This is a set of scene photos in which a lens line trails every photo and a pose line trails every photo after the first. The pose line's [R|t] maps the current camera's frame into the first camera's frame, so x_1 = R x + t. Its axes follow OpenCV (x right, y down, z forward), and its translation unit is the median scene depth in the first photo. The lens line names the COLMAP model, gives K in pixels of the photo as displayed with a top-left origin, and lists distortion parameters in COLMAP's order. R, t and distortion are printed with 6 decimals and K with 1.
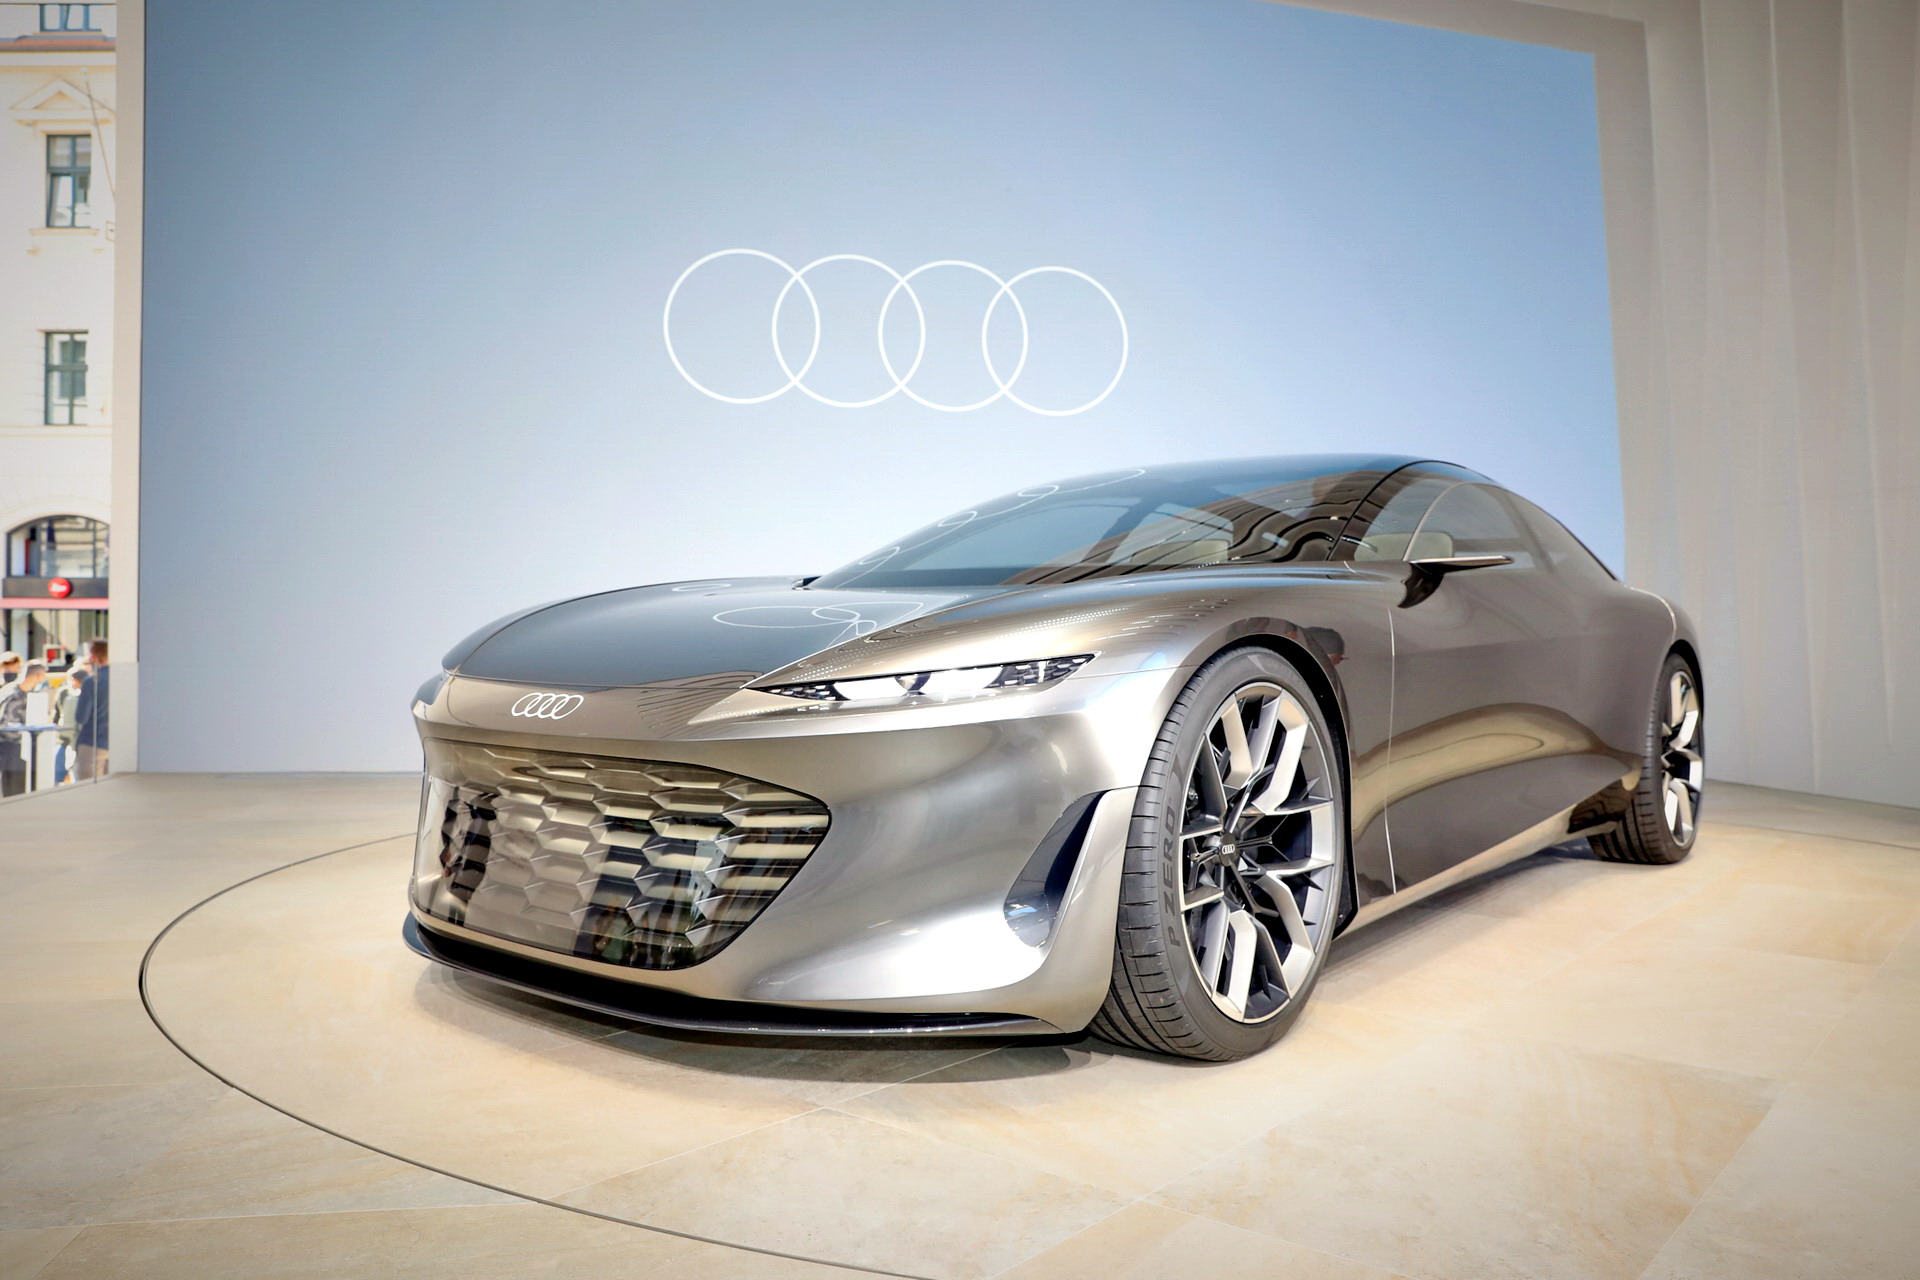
lens RADIAL K [[1473.2, 0, 959.0], [0, 1473.2, 635.1], [0, 0, 1]] dist [-0.082615, 0.102974]
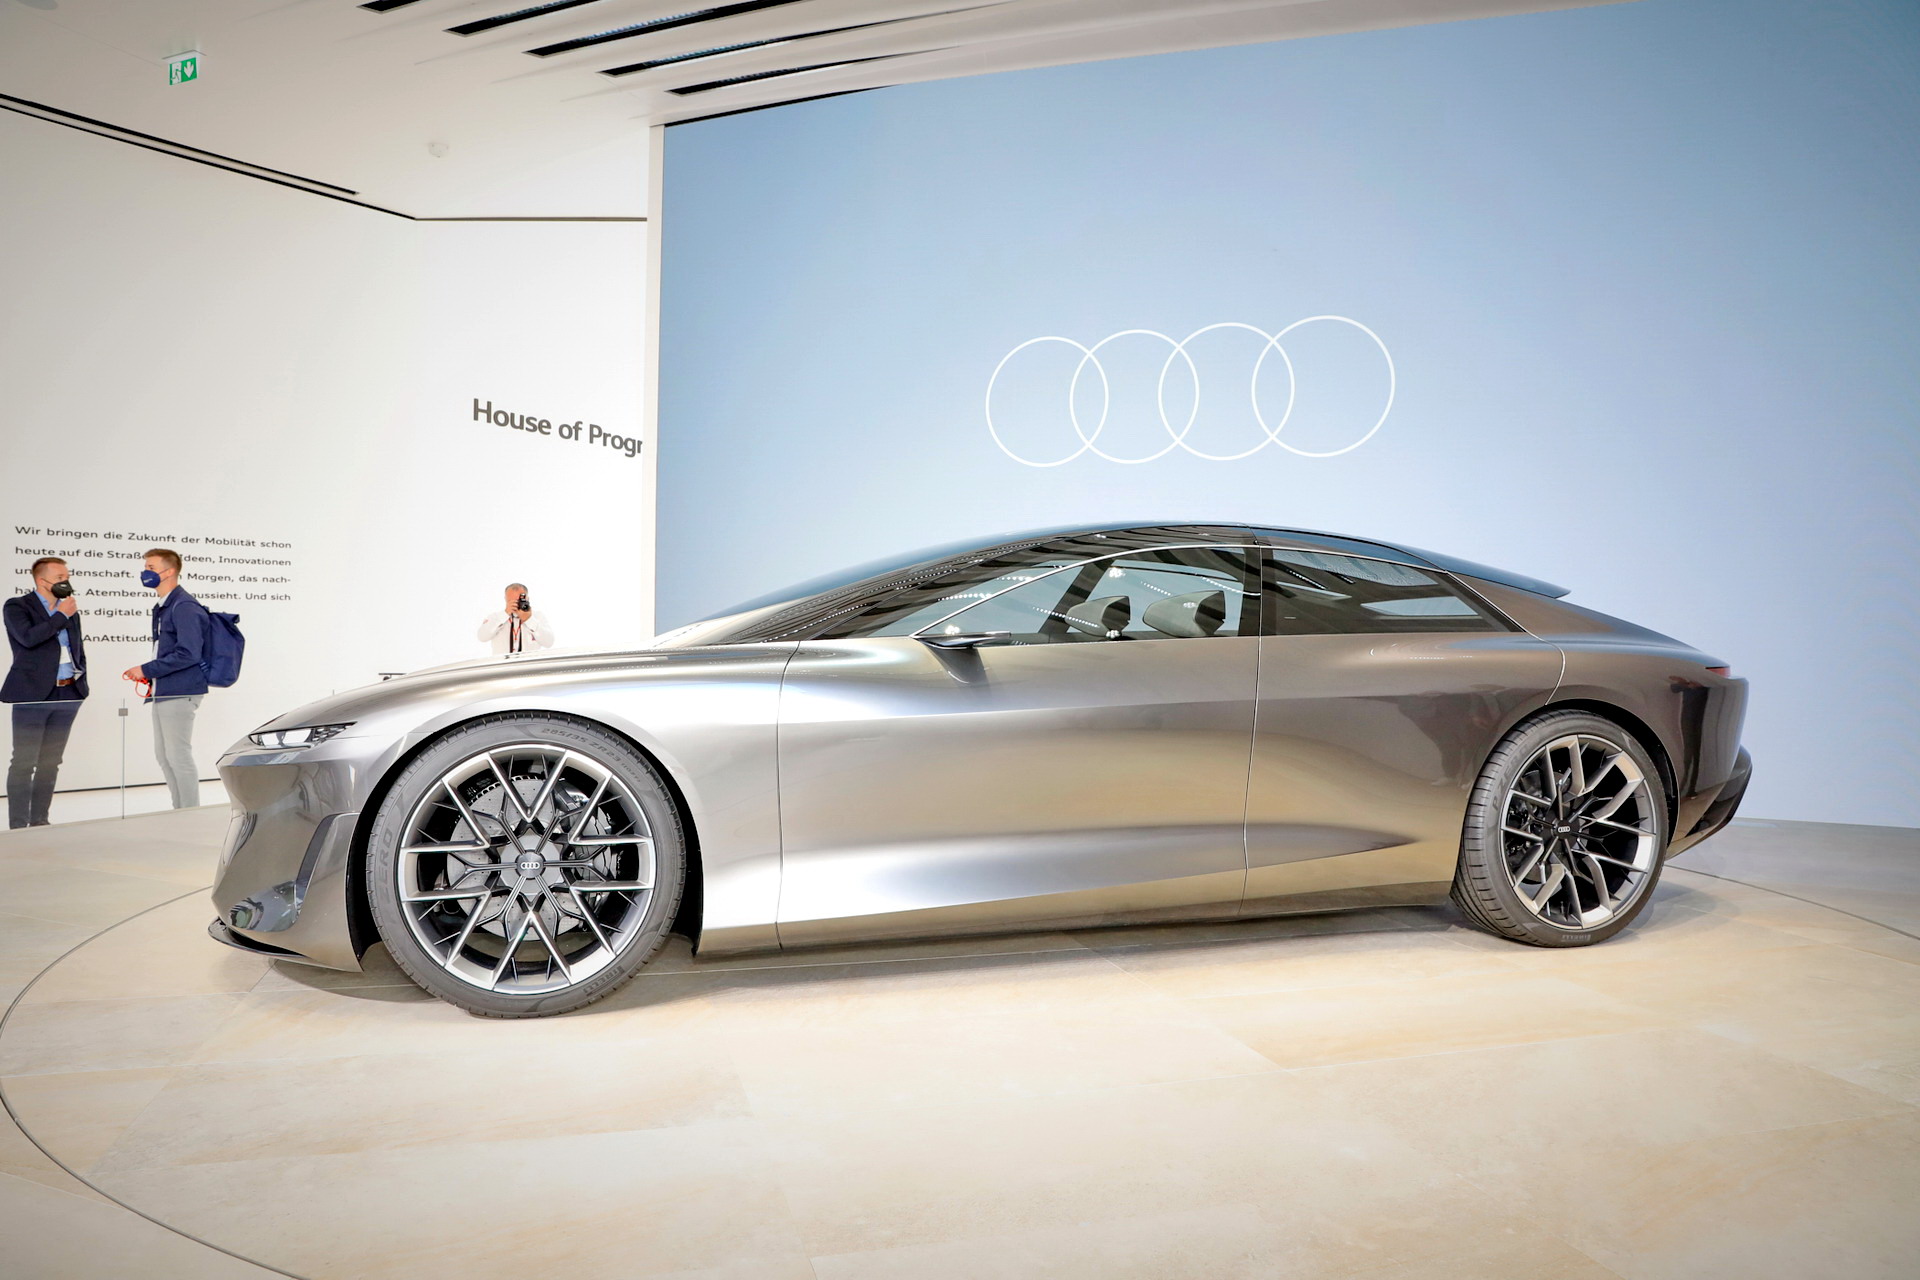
lens RADIAL K [[1331.5, 0, 952.3], [0, 1331.5, 635.9], [0, 0, 1]] dist [-0.103007, 0.089423]
pose [[0.821015, 0.002708, -0.570901, 1.233845], [-0.001062, 0.999994, 0.003216, -0.073457], [0.570906, -0.002034, 0.821013, 0.228190]]
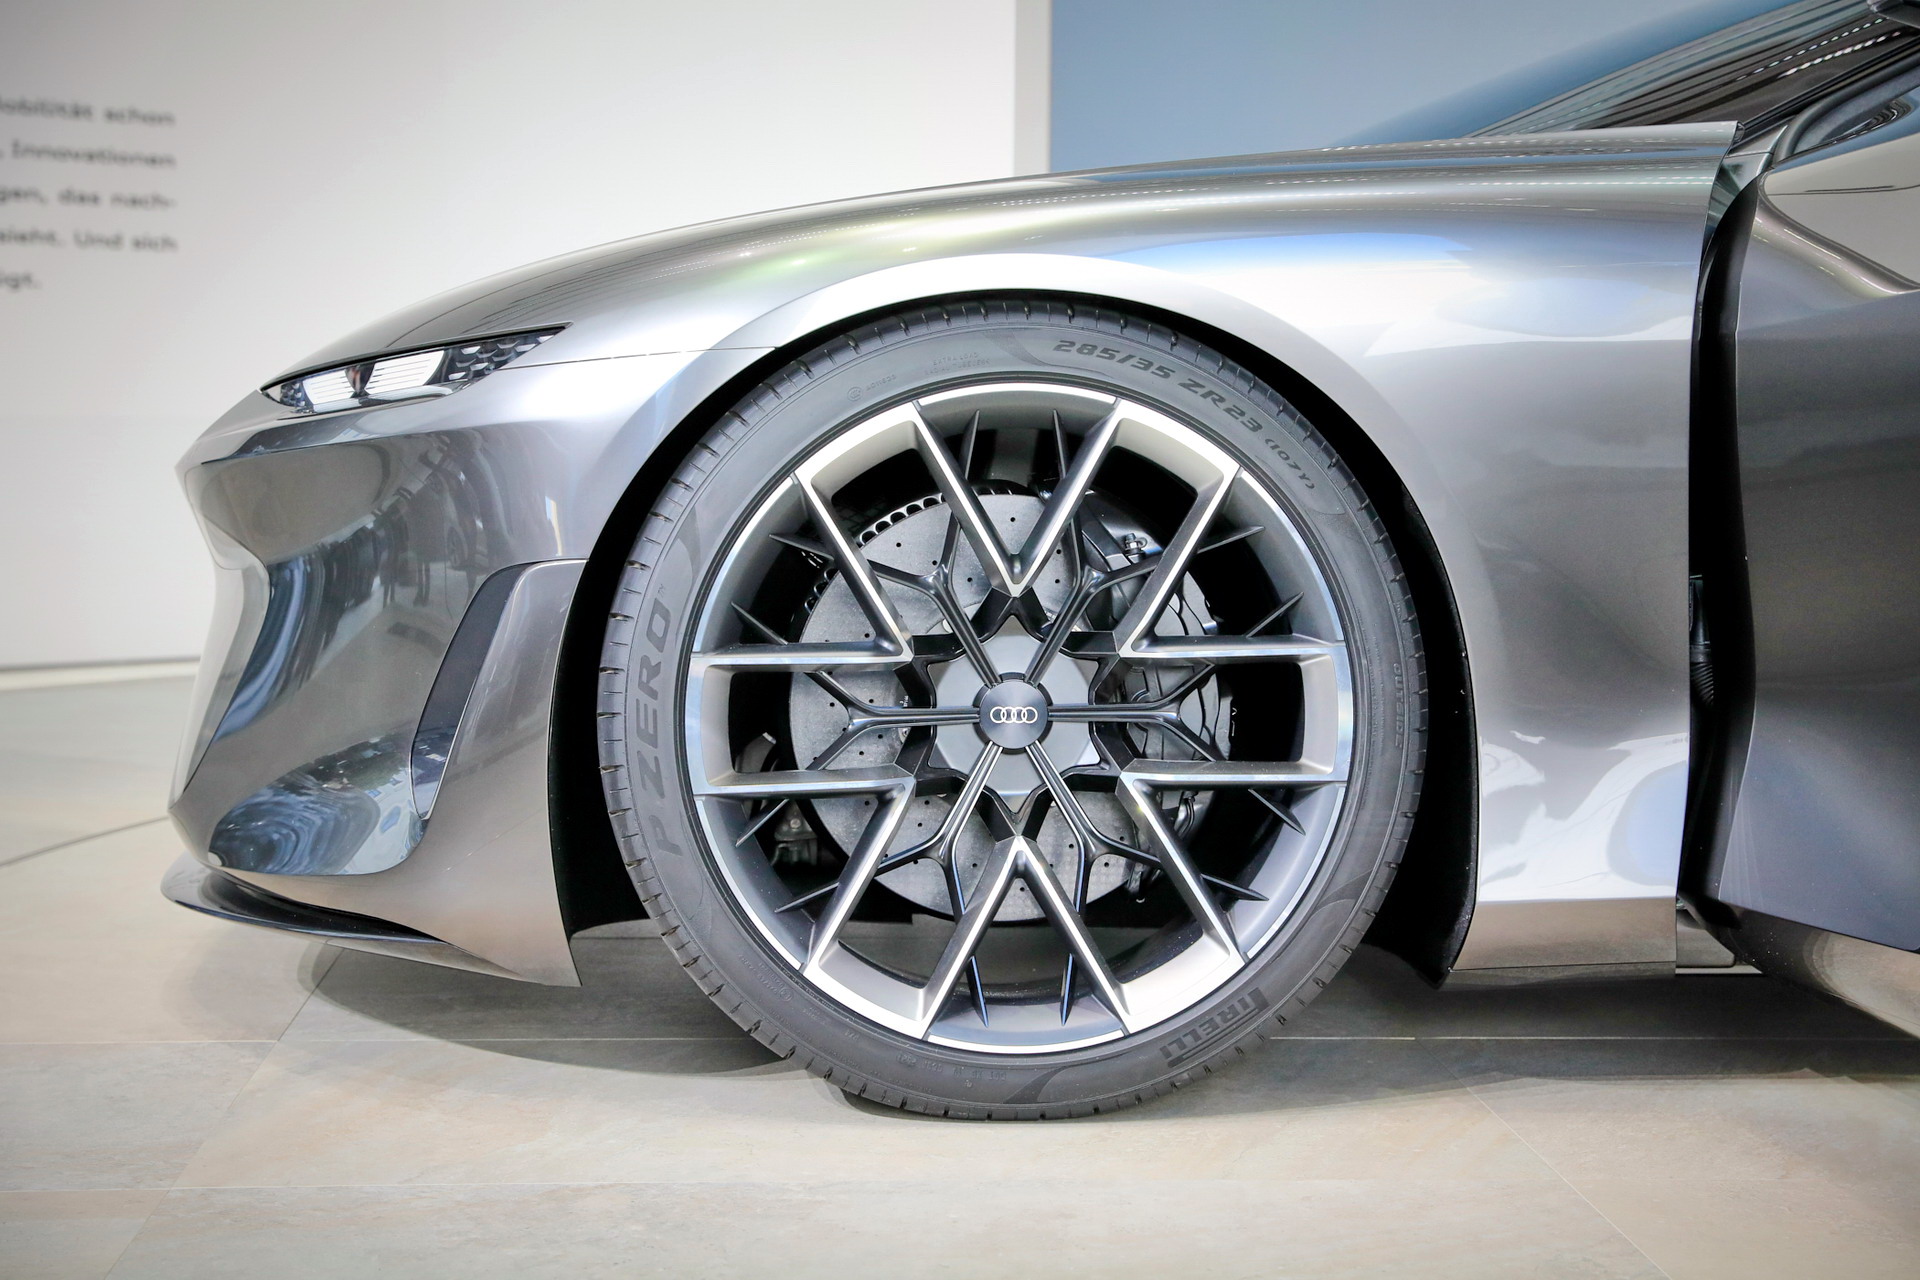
lens RADIAL K [[3163.7, 0, 955.9], [0, 3163.7, 634.3], [0, 0, 1]] dist [0.128250, 0.076167]
pose [[0.684445, 0.050450, -0.727317, 0.993216], [0.001588, 0.997497, 0.070686, 0.041446], [0.729063, -0.049536, 0.682651, 0.243822]]
